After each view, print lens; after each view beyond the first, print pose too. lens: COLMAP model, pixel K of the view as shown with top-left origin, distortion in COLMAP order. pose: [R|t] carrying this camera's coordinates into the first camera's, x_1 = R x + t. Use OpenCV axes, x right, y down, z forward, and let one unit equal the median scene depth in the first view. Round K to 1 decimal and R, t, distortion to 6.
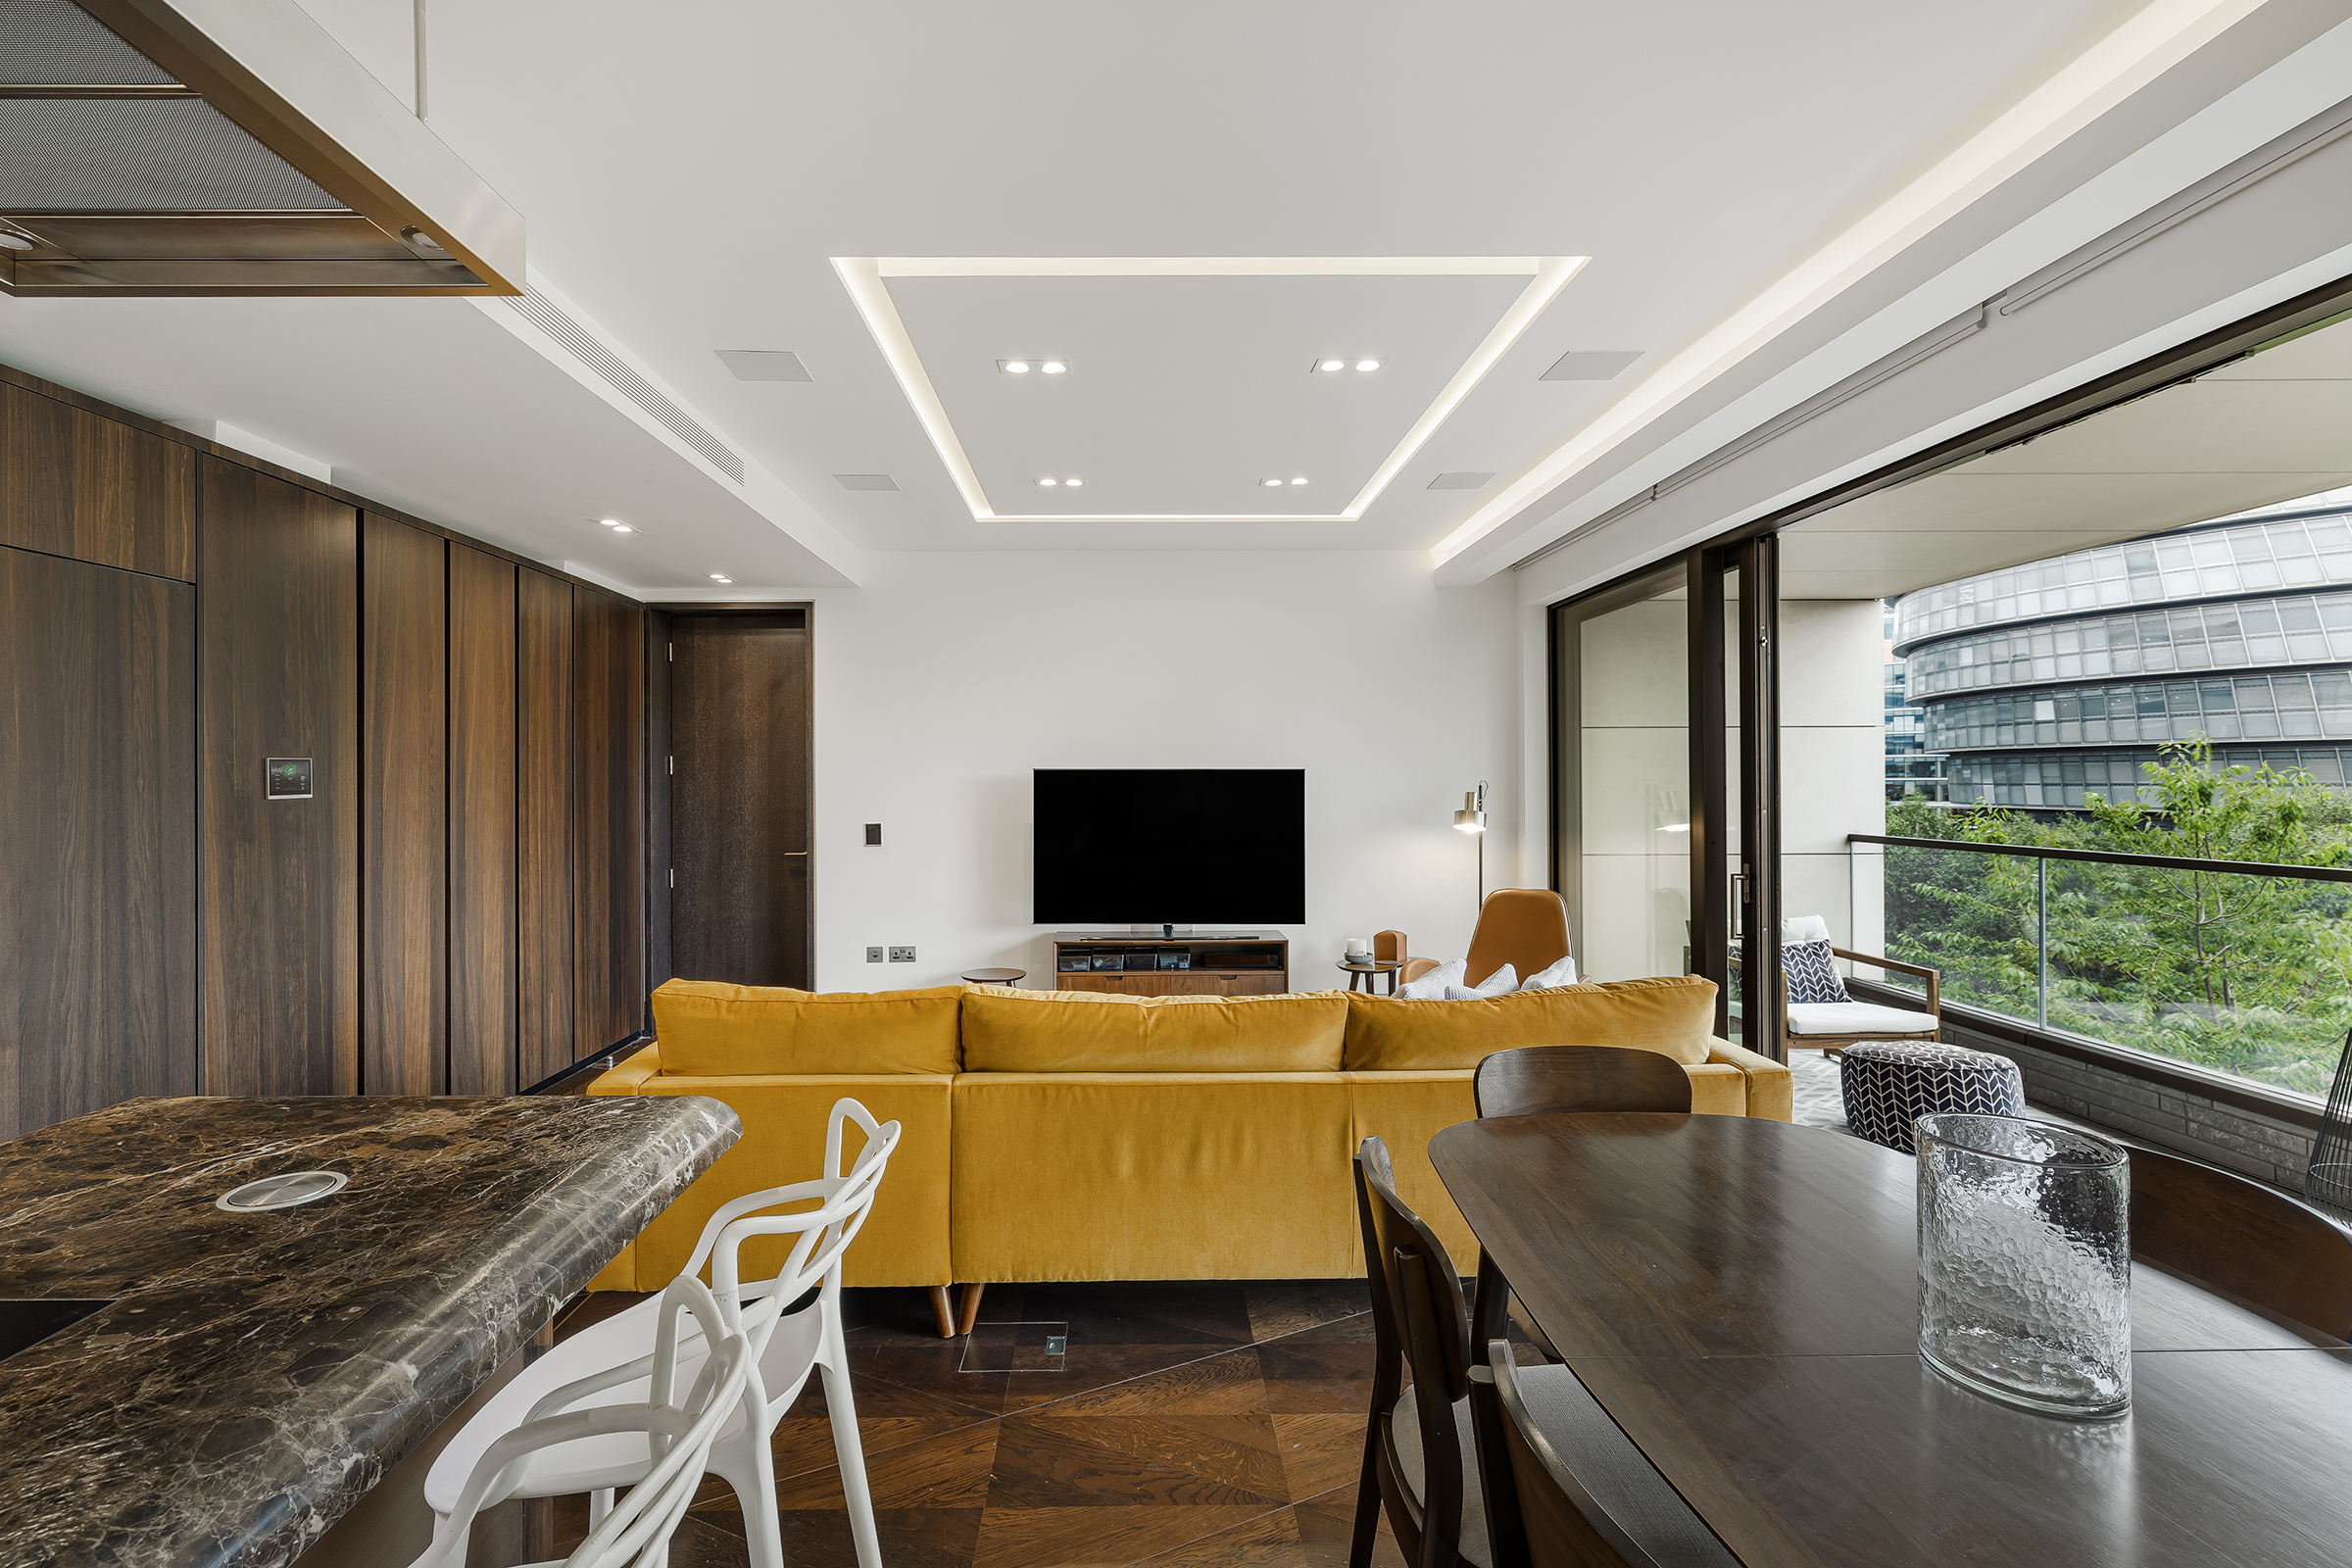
lens RADIAL K [[1111.7, 0, 1172.7], [0, 1111.7, 761.1], [0, 0, 1]] dist [0.002192, -0.000554]
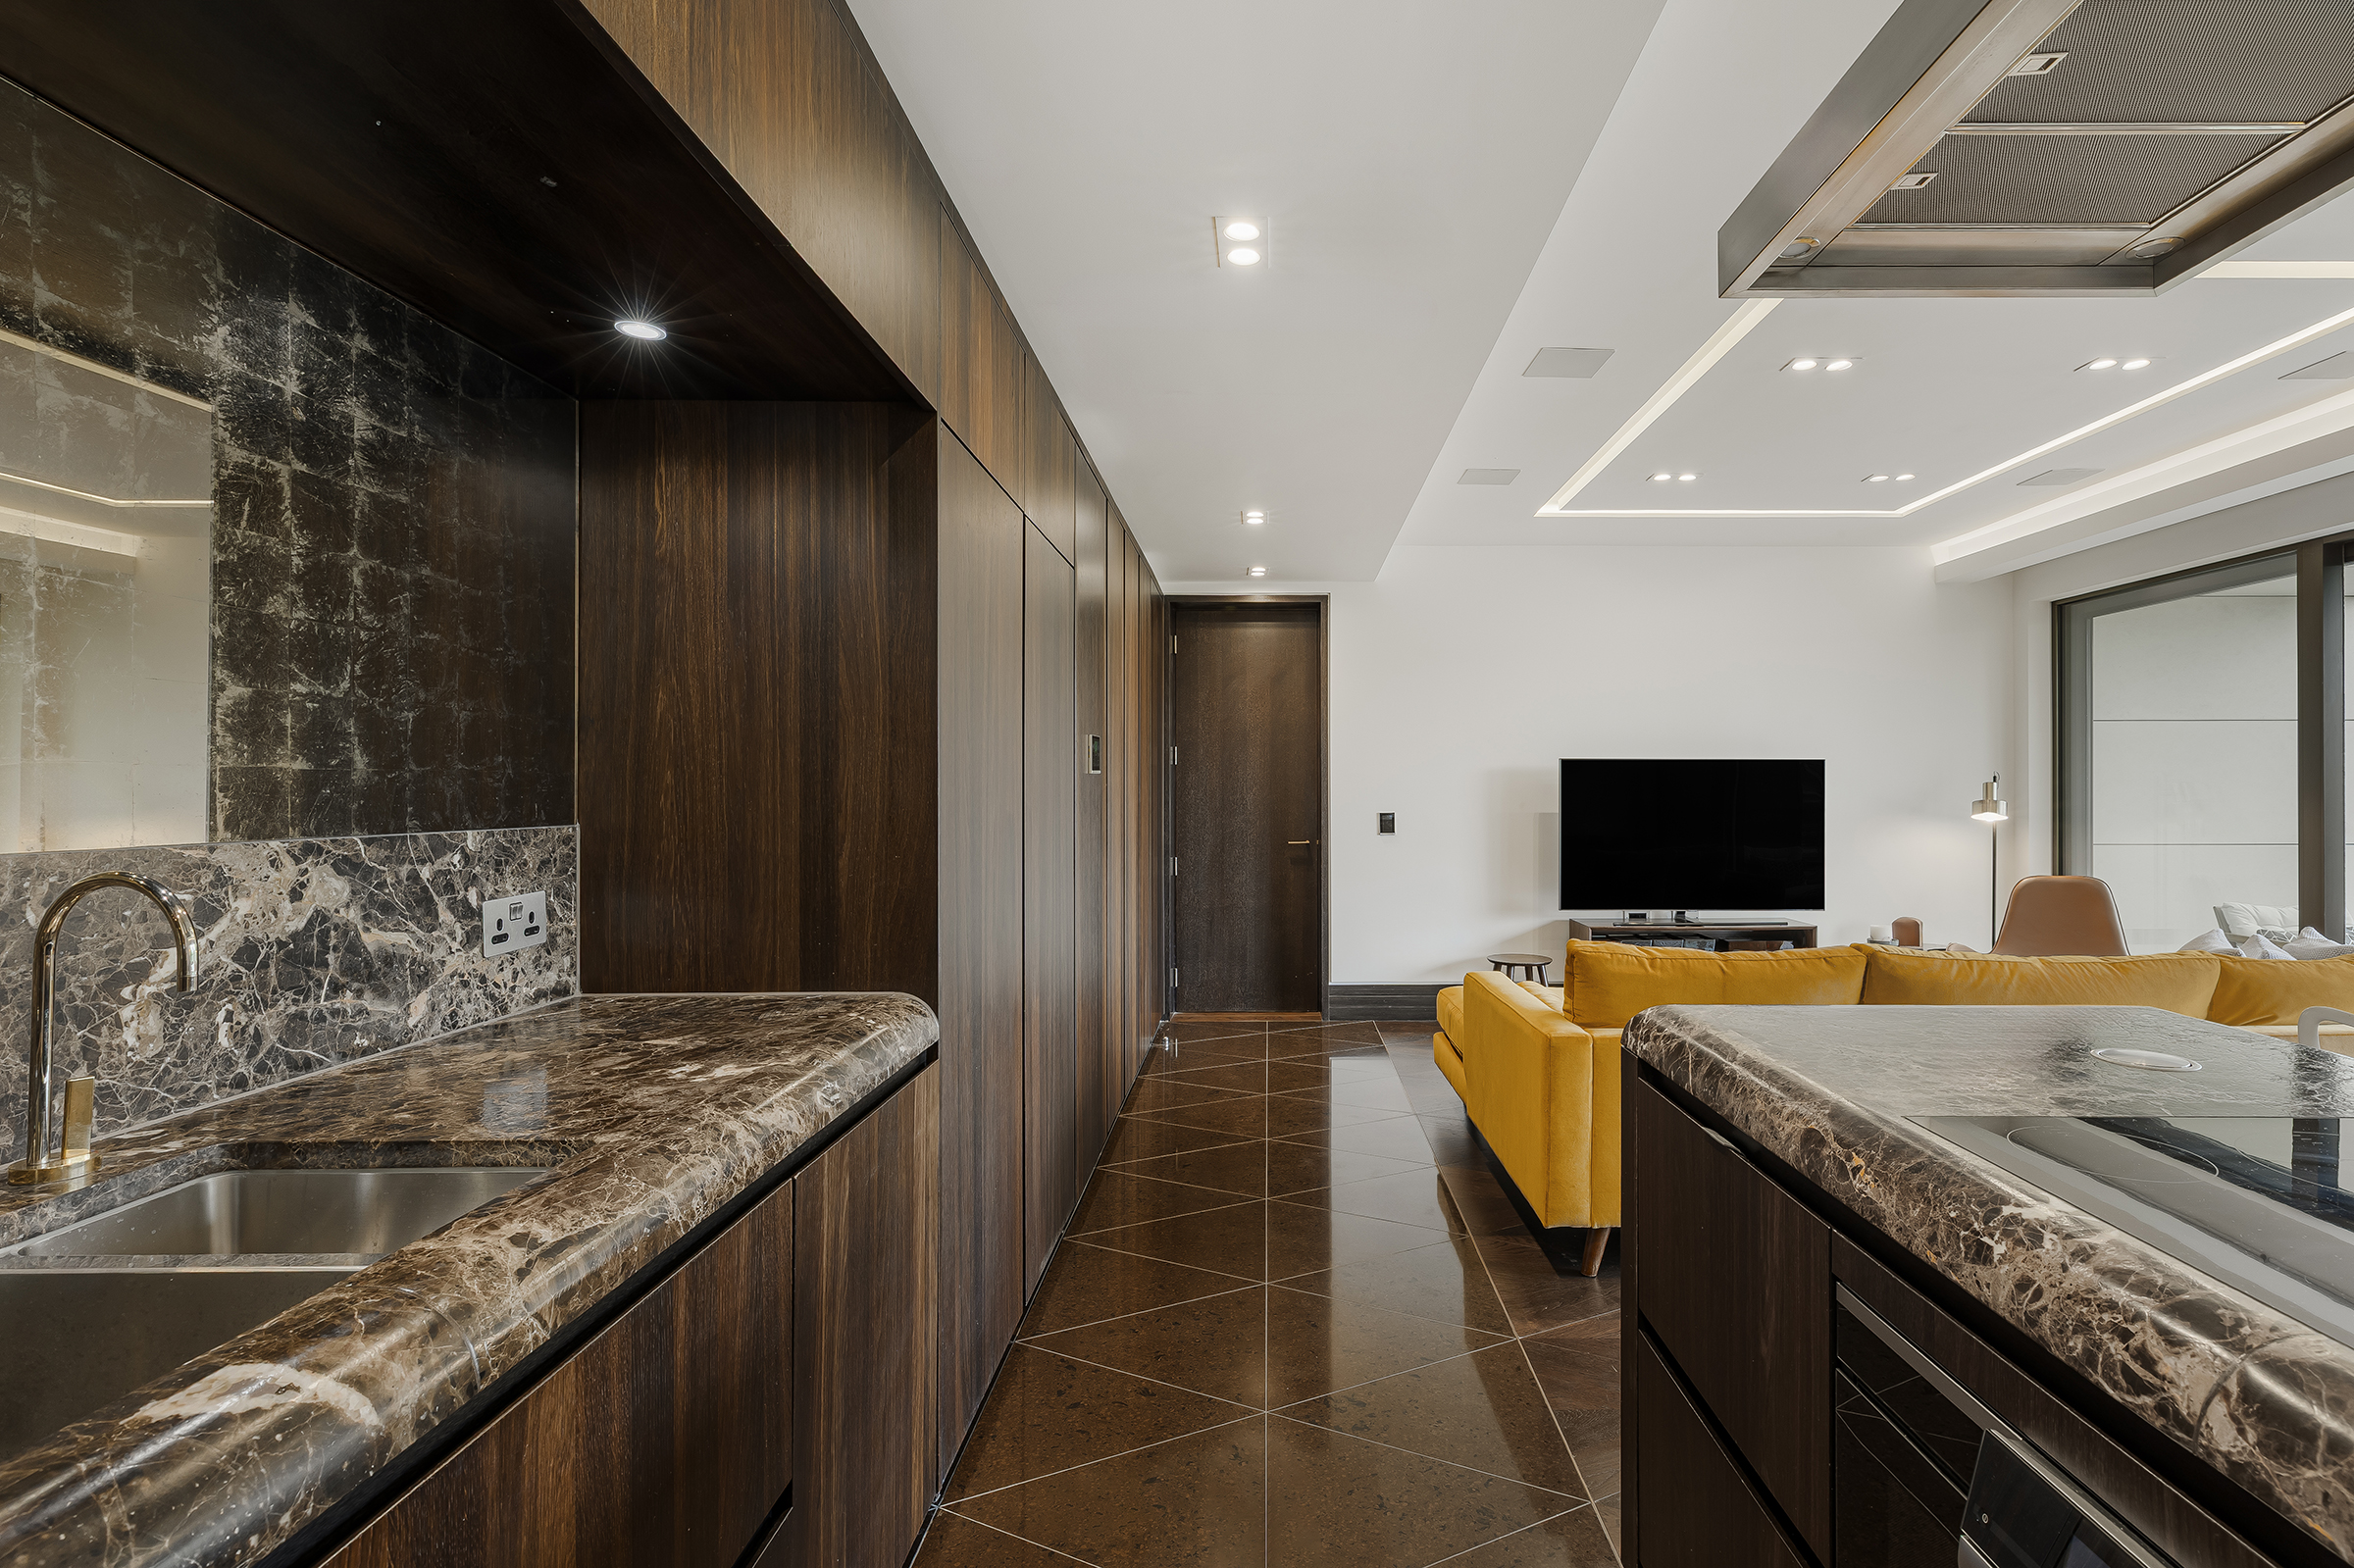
lens RADIAL K [[1146.6, 0, 1178.3], [0, 1146.6, 786.2], [0, 0, 1]] dist [0.010315, -0.000021]
pose [[0.999908, 0.001931, 0.013409, -0.487917], [-0.002067, 0.999947, 0.010112, 0.022290], [-0.013389, -0.010139, 0.999859, -0.054761]]
